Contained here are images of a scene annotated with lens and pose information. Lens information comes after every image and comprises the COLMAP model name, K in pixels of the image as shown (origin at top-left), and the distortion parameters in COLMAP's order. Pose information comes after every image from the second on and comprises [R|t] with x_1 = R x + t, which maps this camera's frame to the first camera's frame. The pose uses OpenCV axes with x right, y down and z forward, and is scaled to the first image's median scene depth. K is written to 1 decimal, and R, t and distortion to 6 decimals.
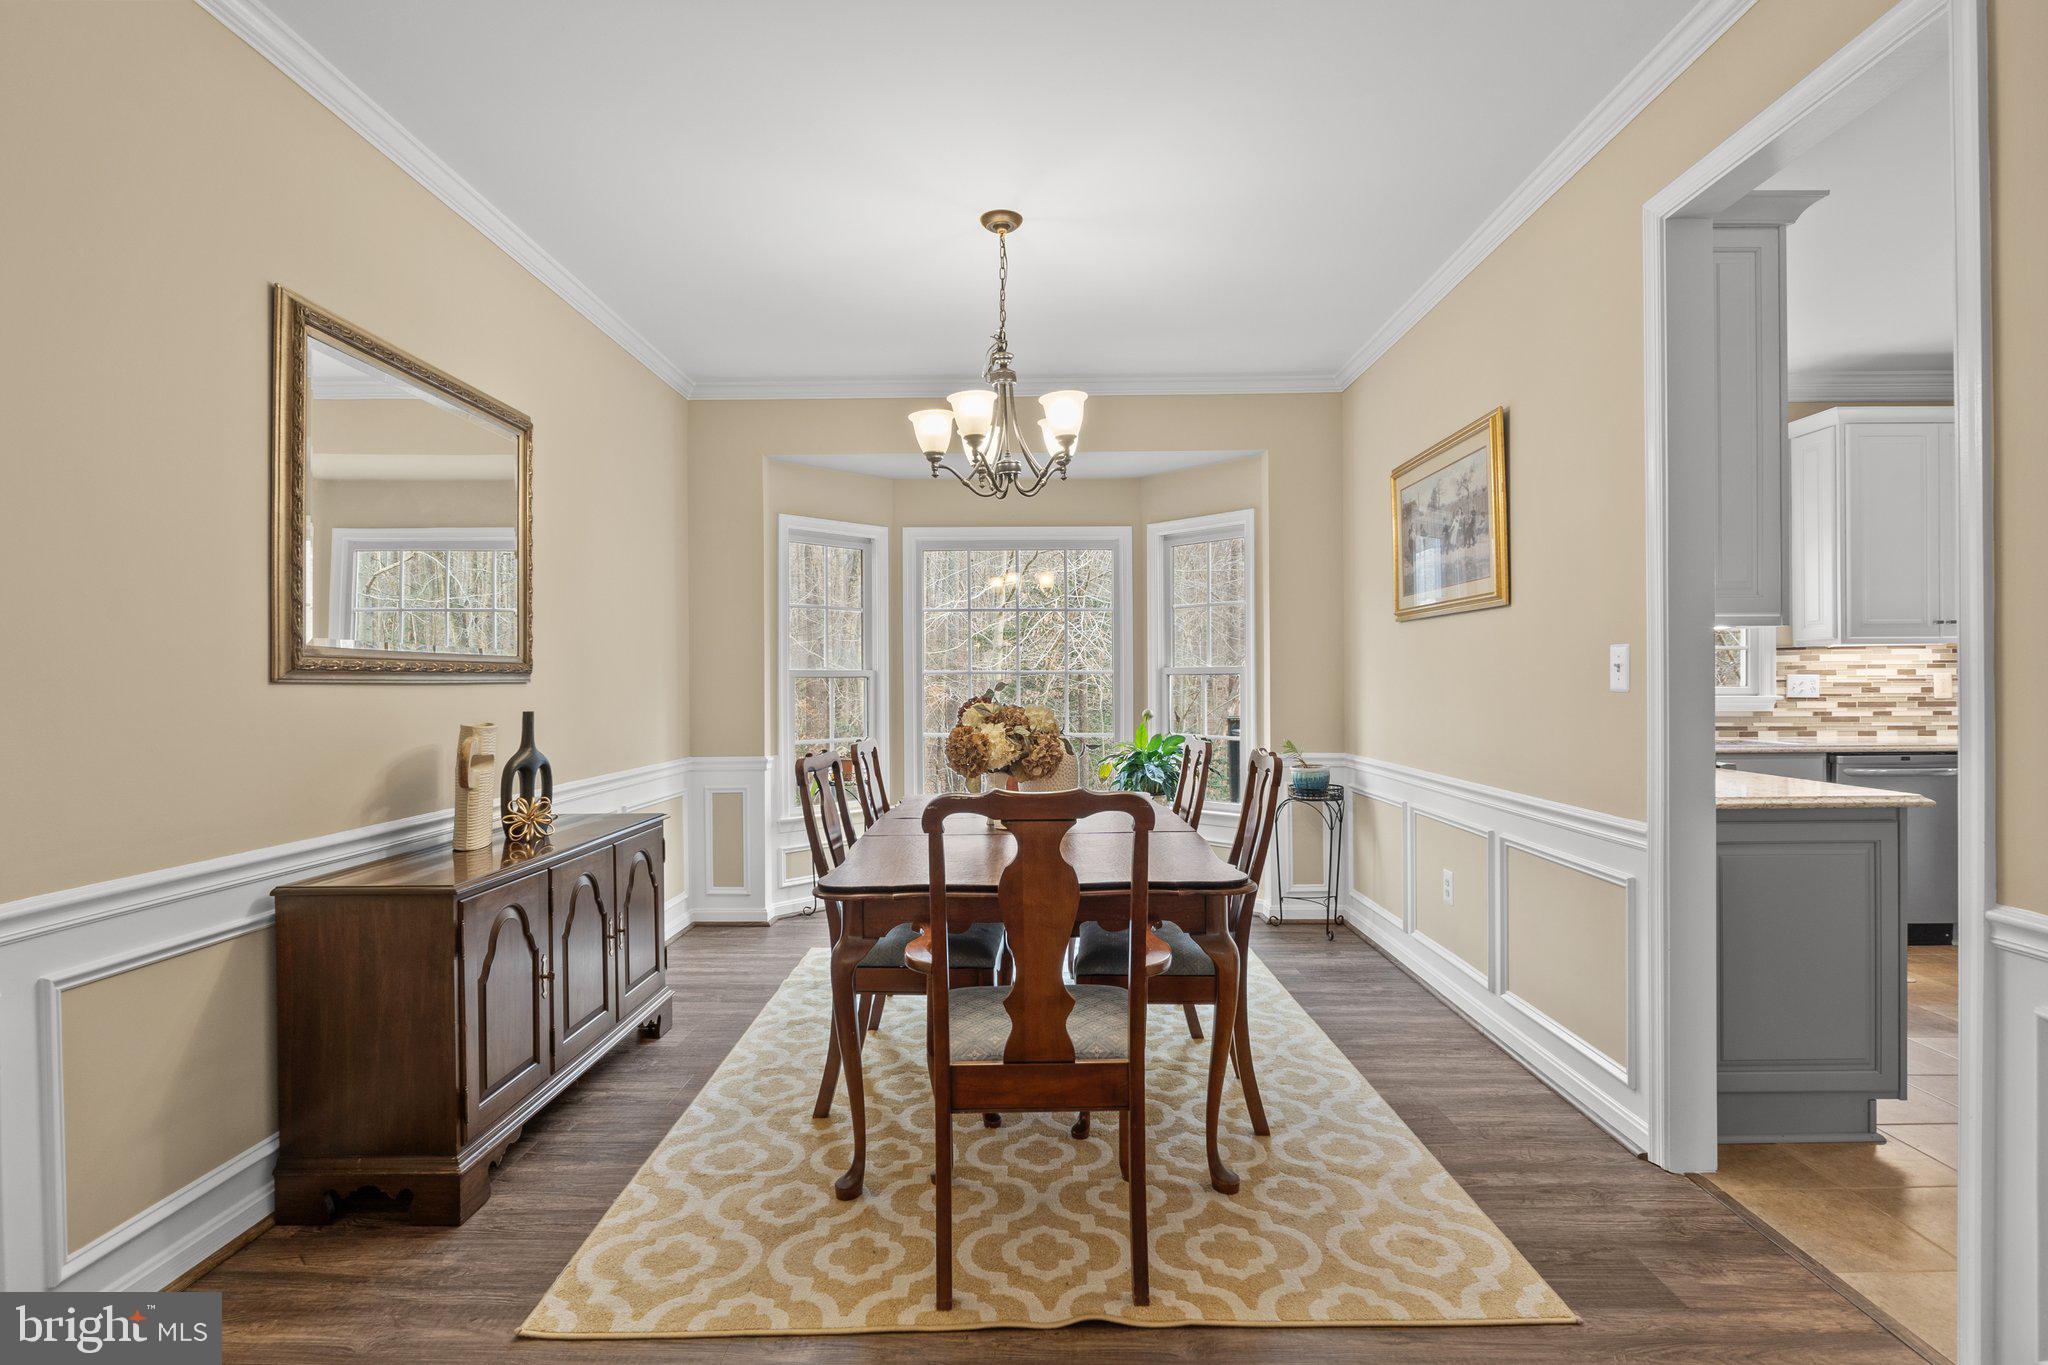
lens RADIAL K [[1002.4, 0, 1025.8], [0, 1002.4, 681.3], [0, 0, 1]] dist [-0.012957, 0.002357]
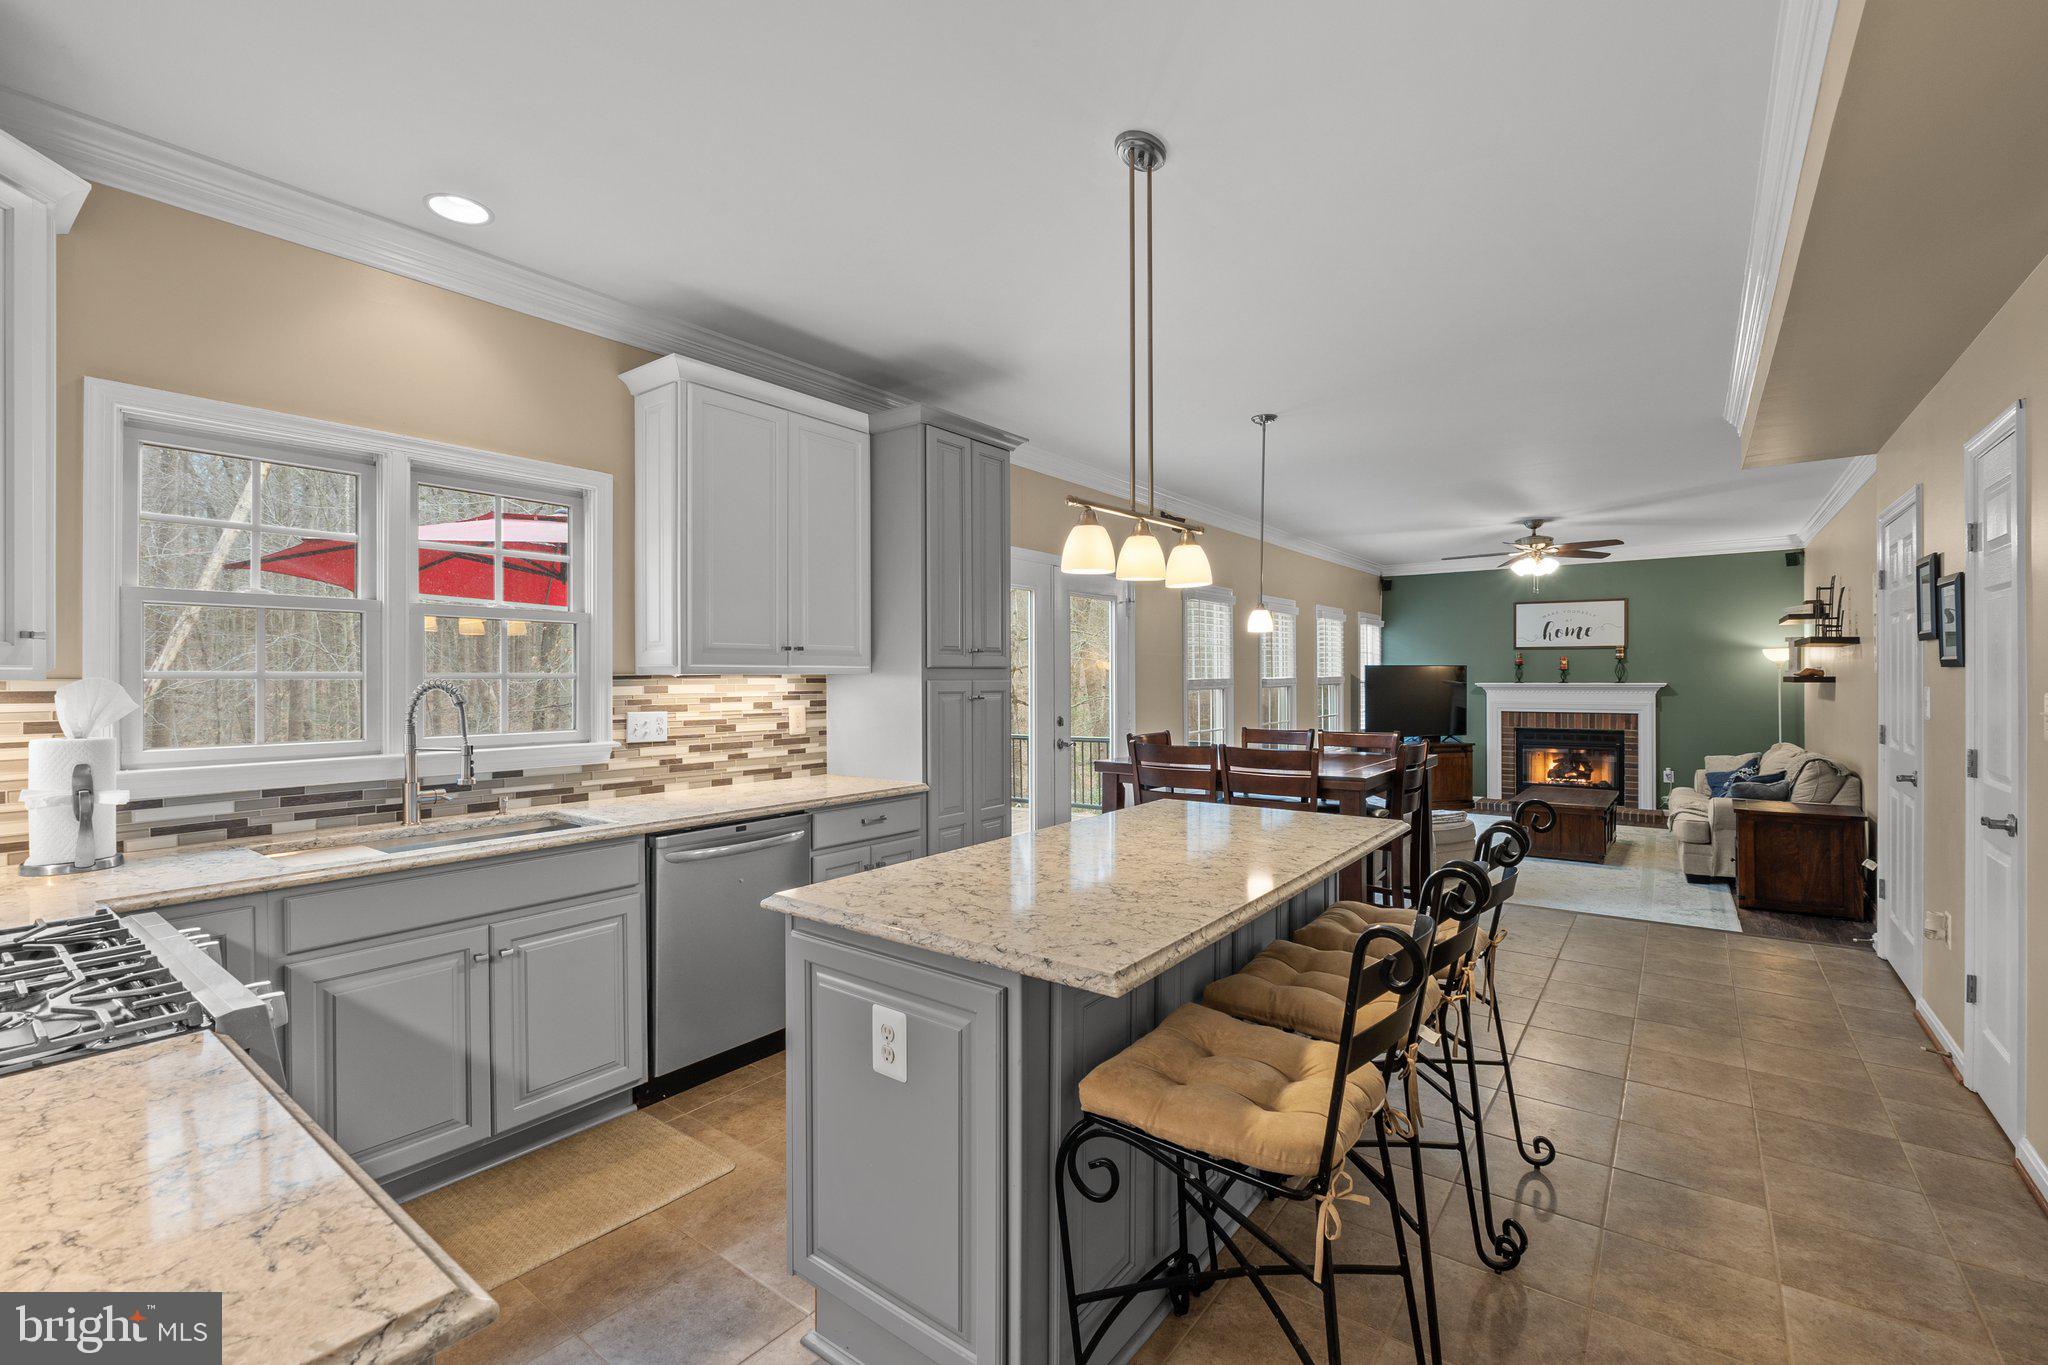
lens RADIAL K [[884.4, 0, 1025.5], [0, 884.4, 676.8], [0, 0, 1]] dist [-0.014891, 0.001131]
pose [[0.589686, 0.006413, 0.807607, 0.412588], [0.001627, 0.999957, -0.009128, -0.026799], [-0.807631, 0.006697, 0.589650, 0.377271]]
